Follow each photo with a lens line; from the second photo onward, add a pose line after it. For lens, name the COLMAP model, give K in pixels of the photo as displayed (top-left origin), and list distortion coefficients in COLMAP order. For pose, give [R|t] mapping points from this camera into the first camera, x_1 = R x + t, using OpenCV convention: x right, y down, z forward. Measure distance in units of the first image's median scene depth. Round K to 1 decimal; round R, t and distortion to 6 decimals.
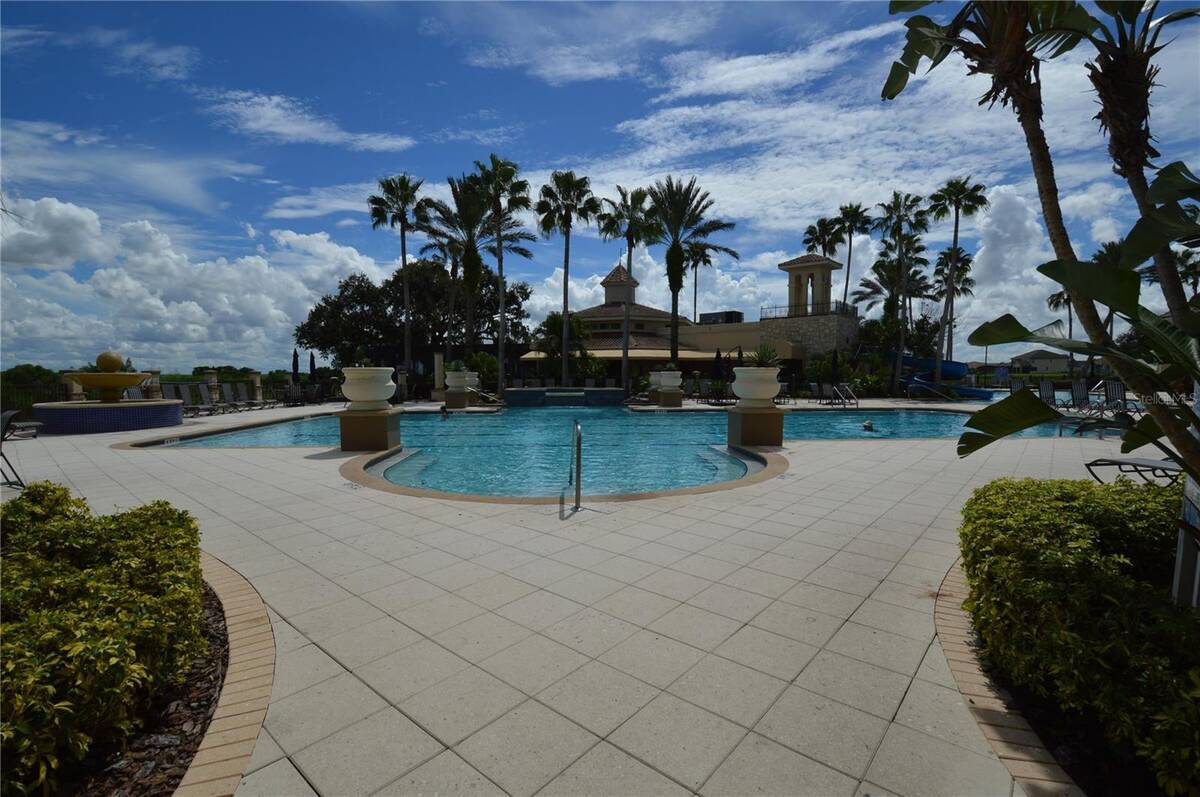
lens RADIAL K [[522.5, 0, 597.5], [0, 522.5, 412.5], [0, 0, 1]] dist [0.001630, -0.000441]
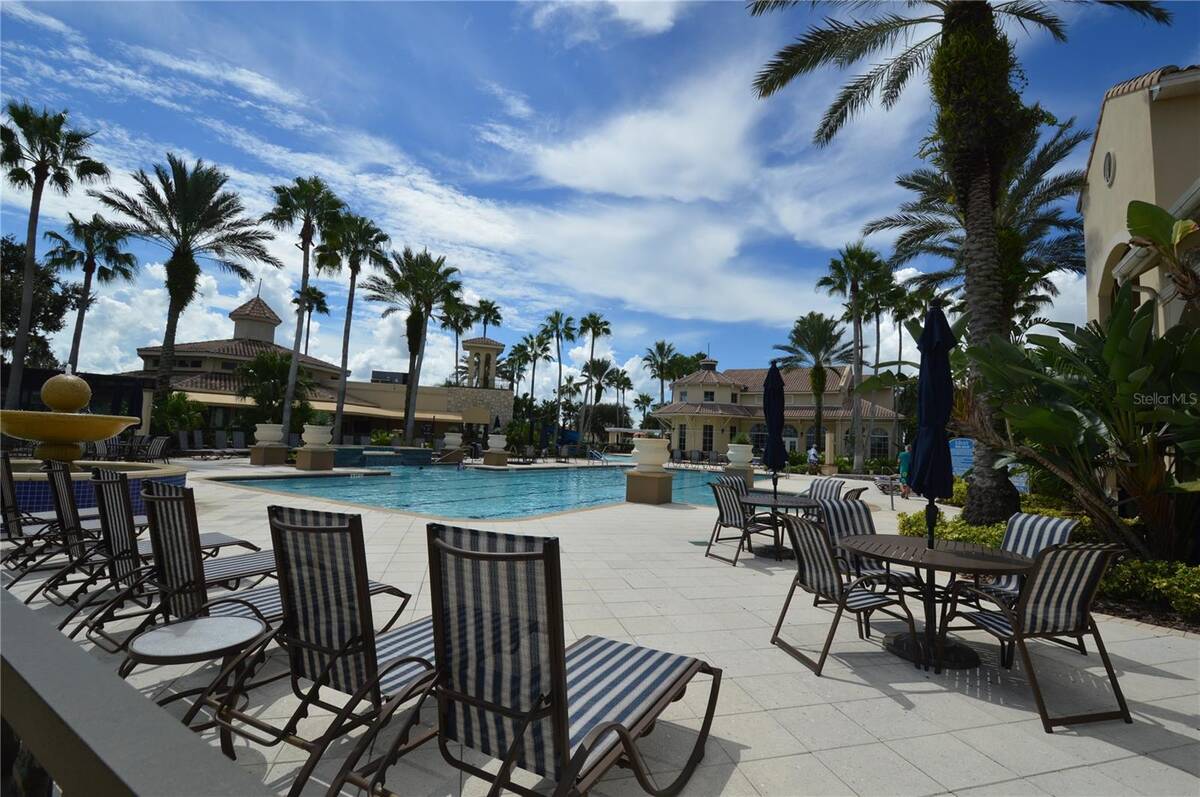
lens RADIAL K [[536.7, 0, 600.0], [0, 536.7, 398.5], [0, 0, 1]] dist [0.000197, -0.000146]
pose [[0.572052, 0.091778, 0.815067, -0.463476], [0.016588, 0.992222, -0.123369, -0.005187], [-0.820050, 0.084094, 0.566080, 0.096987]]
